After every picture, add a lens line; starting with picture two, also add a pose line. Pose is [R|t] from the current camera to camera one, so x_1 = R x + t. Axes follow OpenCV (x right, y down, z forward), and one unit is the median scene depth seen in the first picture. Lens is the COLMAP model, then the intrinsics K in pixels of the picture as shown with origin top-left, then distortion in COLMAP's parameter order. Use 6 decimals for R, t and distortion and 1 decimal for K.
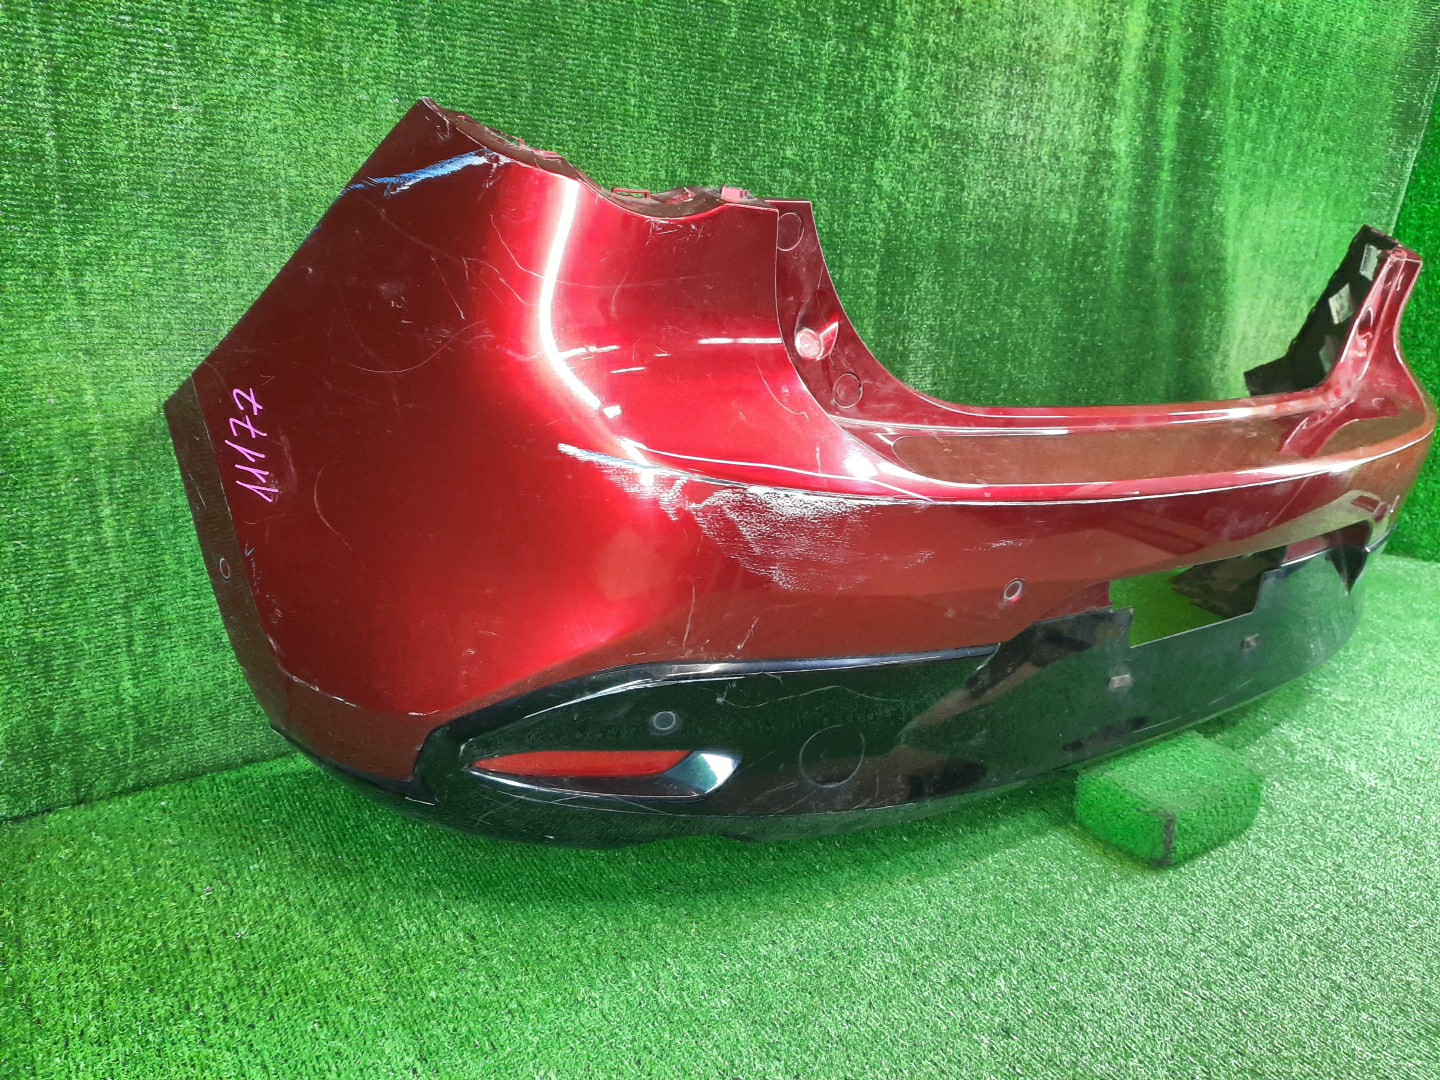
lens RADIAL K [[1053.6, 0, 734.4], [0, 1053.6, 538.9], [0, 0, 1]] dist [0.022712, -0.032730]
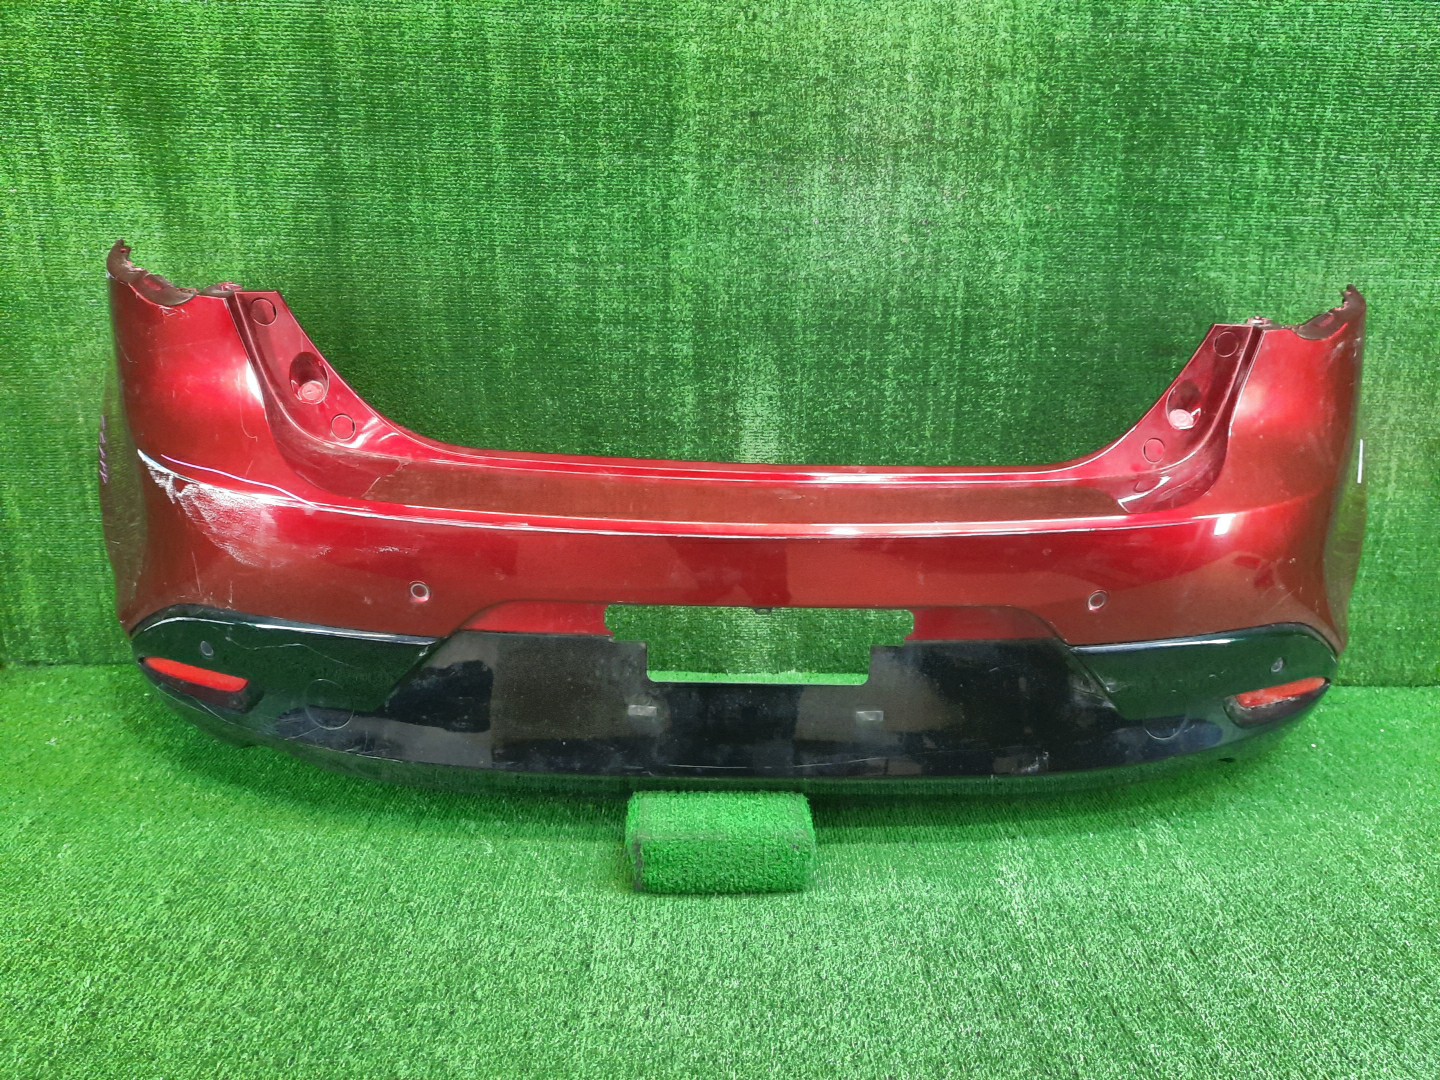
lens RADIAL K [[1029.4, 0, 716.3], [0, 1029.4, 542.4], [0, 0, 1]] dist [0.011070, 0.003828]
pose [[0.831022, 0.090913, -0.548760, 1.217785], [-0.133038, 0.990405, -0.037388, -0.009200], [0.540096, 0.104076, 0.835144, 0.174214]]
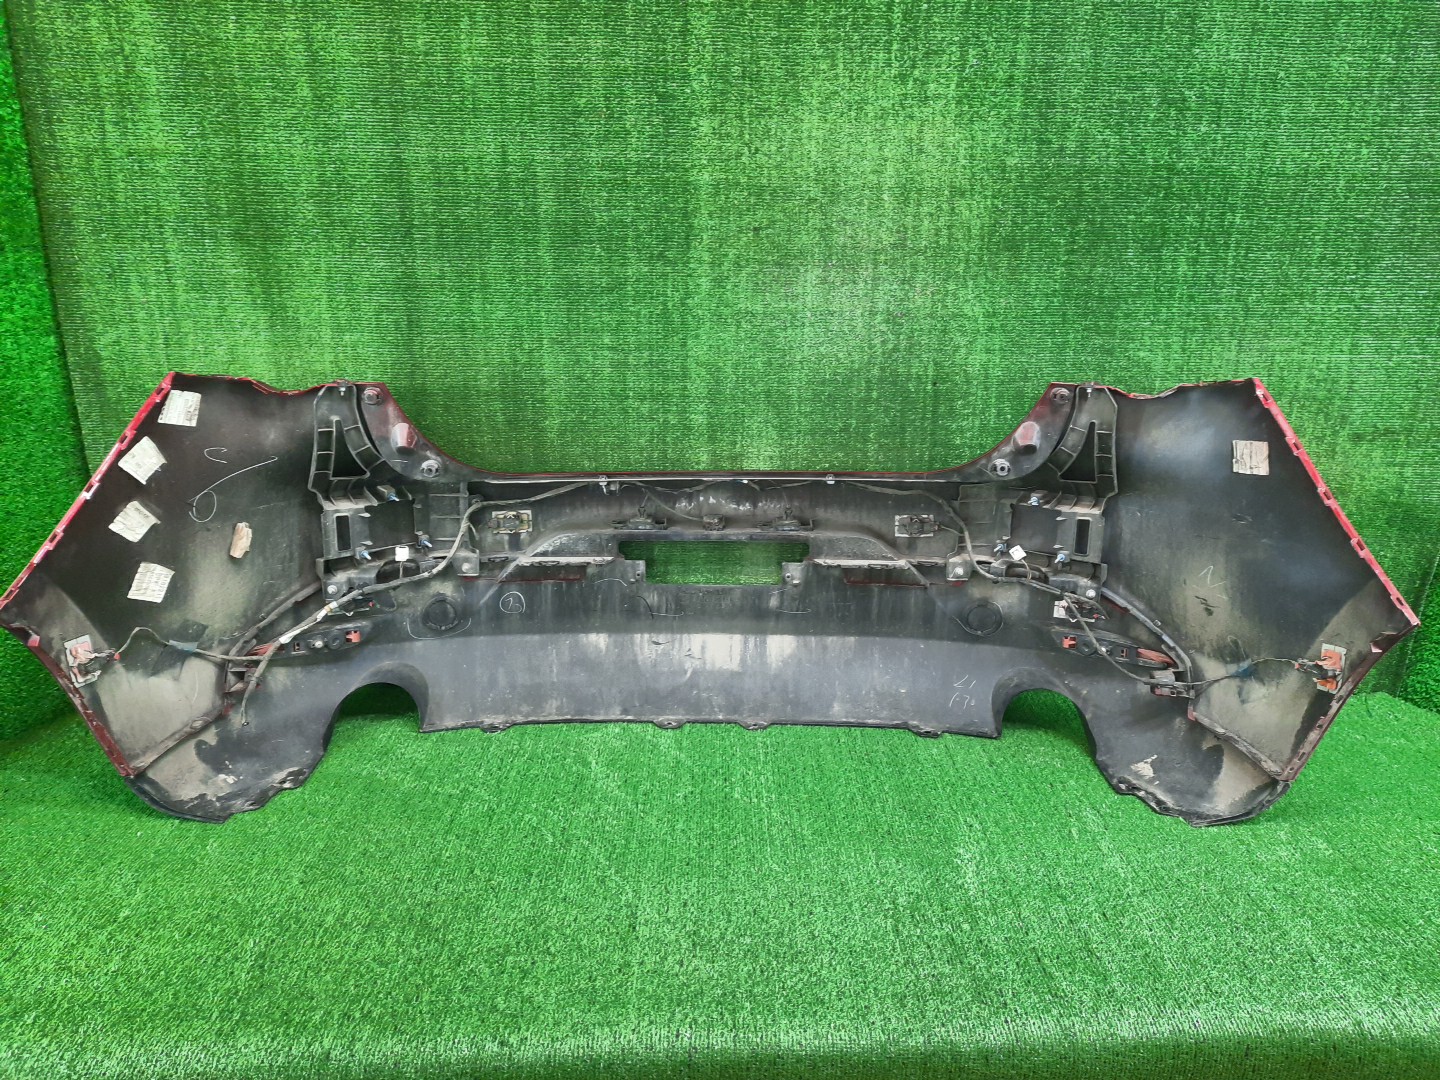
lens RADIAL K [[1037.2, 0, 720.0], [0, 1037.2, 540.0], [0, 0, 1]] dist [0.046265, -0.034430]
pose [[0.831549, 0.088947, -0.548283, 1.392406], [-0.124659, 0.991800, -0.028166, -0.095457], [0.541282, 0.091770, 0.835818, -0.142084]]
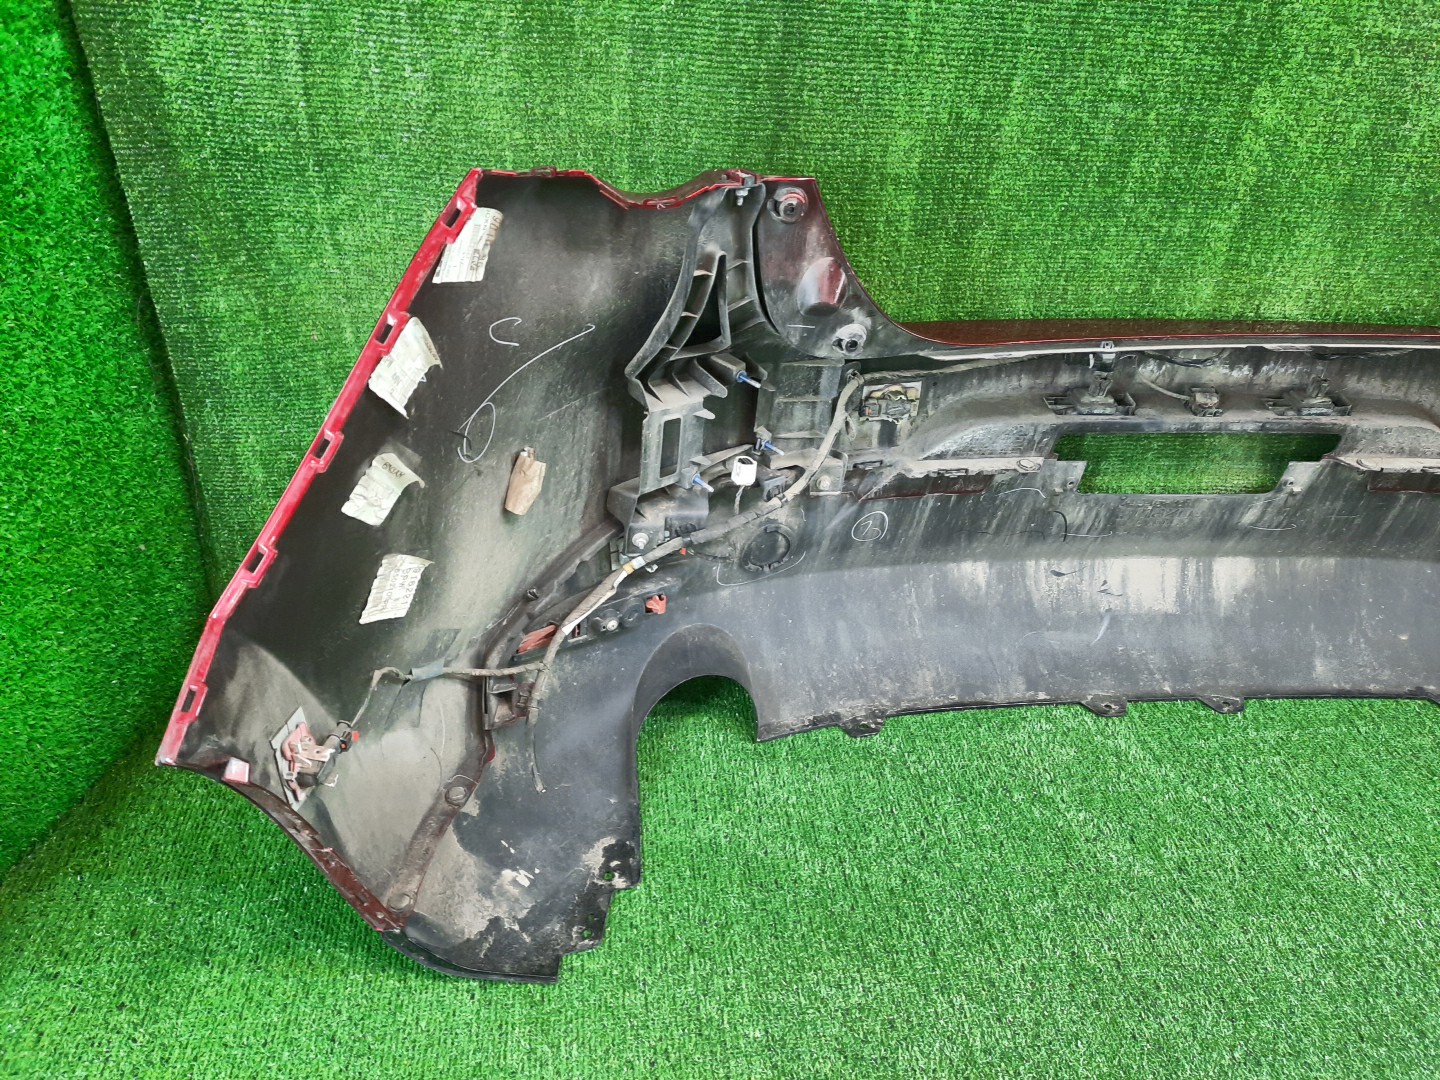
lens RADIAL K [[1037.2, 0, 720.0], [0, 1037.2, 540.0], [0, 0, 1]] dist [0.046265, -0.034430]
pose [[0.892214, 0.225499, -0.391287, 0.235020], [-0.140762, 0.962114, 0.233502, -0.242892], [0.429117, -0.153255, 0.890153, 0.145787]]
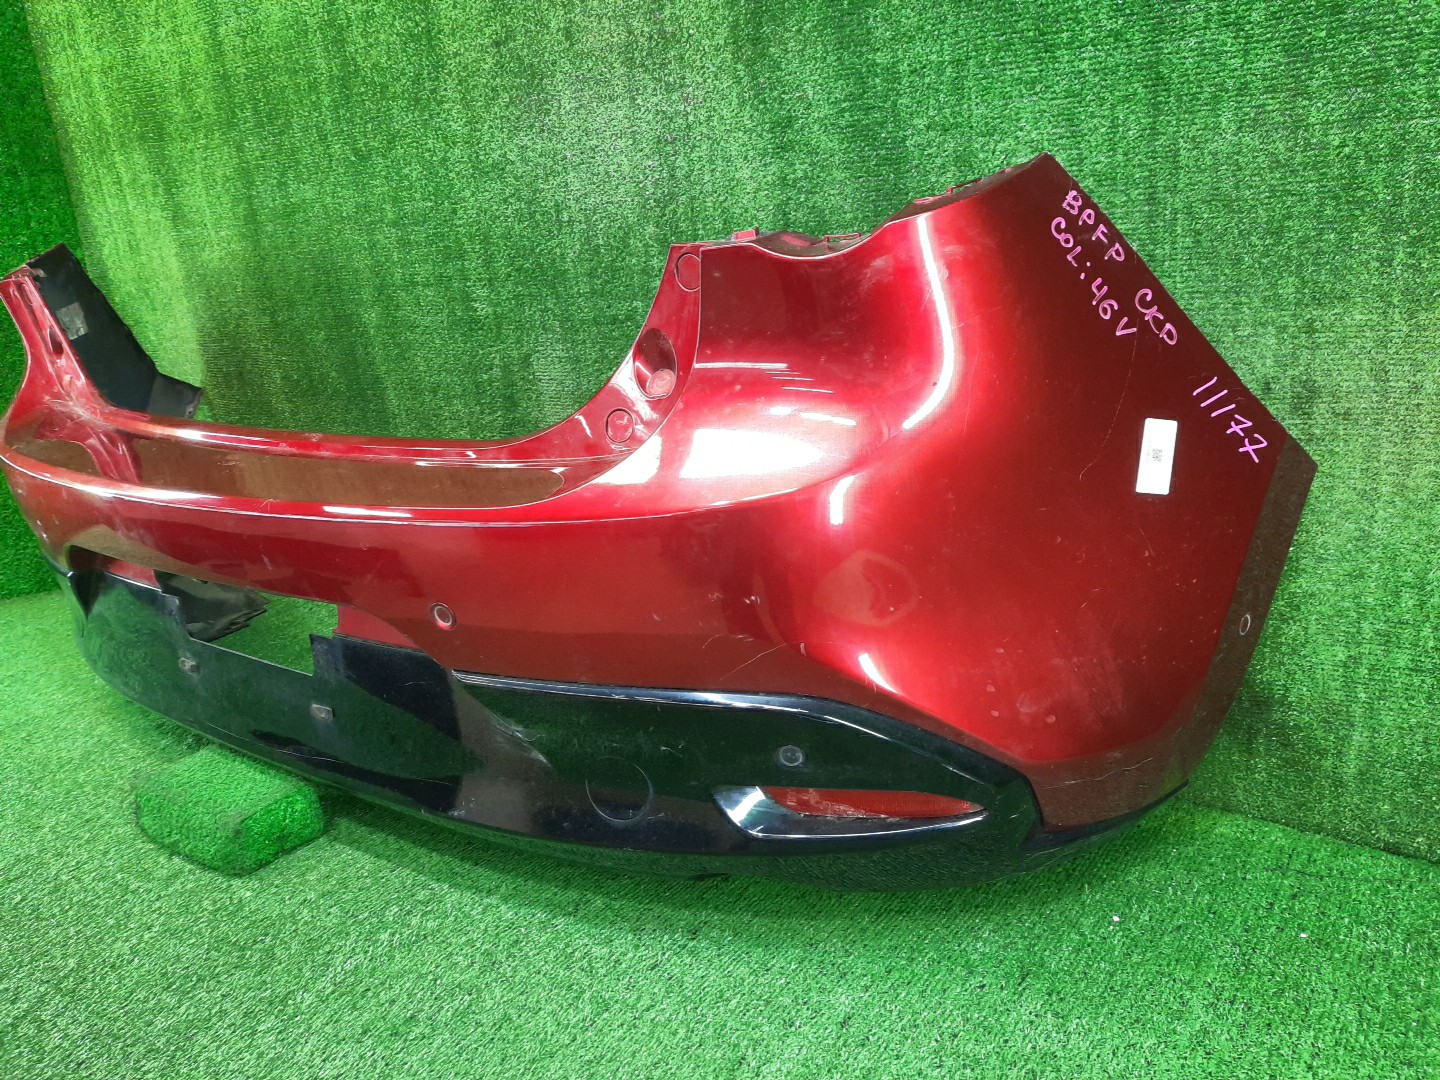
lens RADIAL K [[1037.2, 0, 720.0], [0, 1037.2, 540.0], [0, 0, 1]] dist [0.046265, -0.034430]
pose [[0.331052, 0.164352, -0.929189, 1.913960], [-0.200162, 0.974537, 0.101059, -0.273543], [0.922139, 0.152533, 0.355520, 1.371490]]
